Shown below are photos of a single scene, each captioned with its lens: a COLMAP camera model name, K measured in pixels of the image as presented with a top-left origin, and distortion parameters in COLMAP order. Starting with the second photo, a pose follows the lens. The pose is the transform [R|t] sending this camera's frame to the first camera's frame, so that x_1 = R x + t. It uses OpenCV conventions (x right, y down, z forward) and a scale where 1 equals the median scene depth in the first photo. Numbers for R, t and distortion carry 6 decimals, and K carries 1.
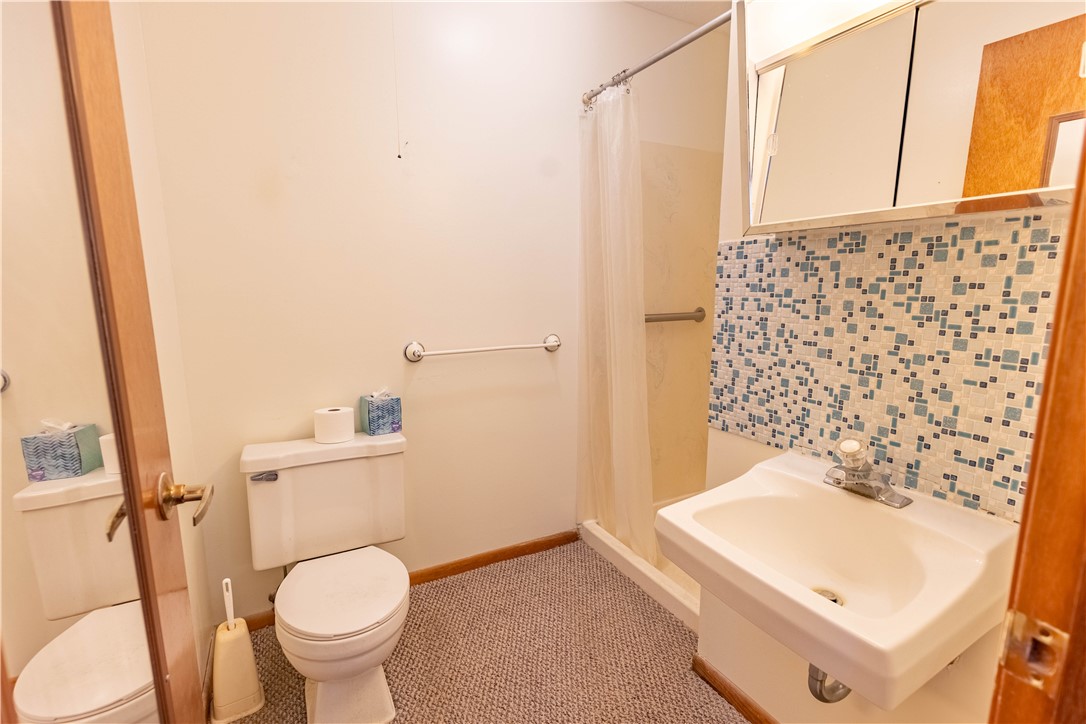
lens RADIAL K [[499.0, 0, 542.5], [0, 499.0, 362.5], [0, 0, 1]] dist [0.008070, -0.000966]
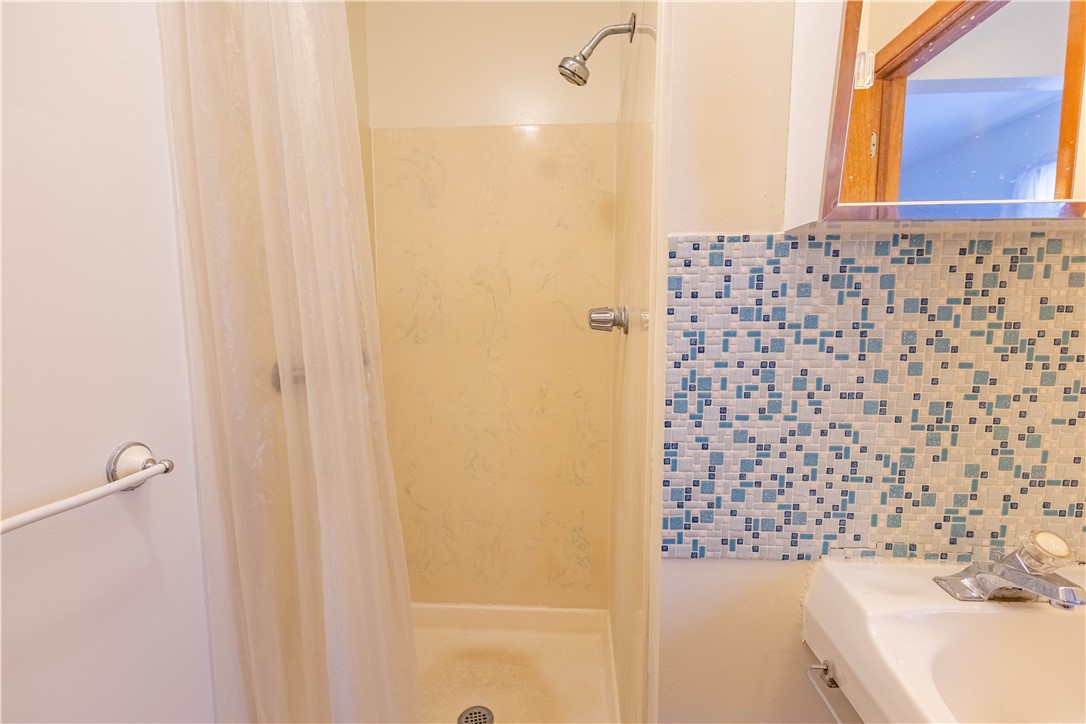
lens RADIAL K [[499.0, 0, 542.5], [0, 499.0, 362.5], [0, 0, 1]] dist [0.008070, -0.000966]
pose [[0.522650, -0.090662, 0.847713, -0.256231], [0.137098, 0.990327, 0.021388, -0.158222], [-0.841452, 0.105042, 0.530023, 1.019934]]
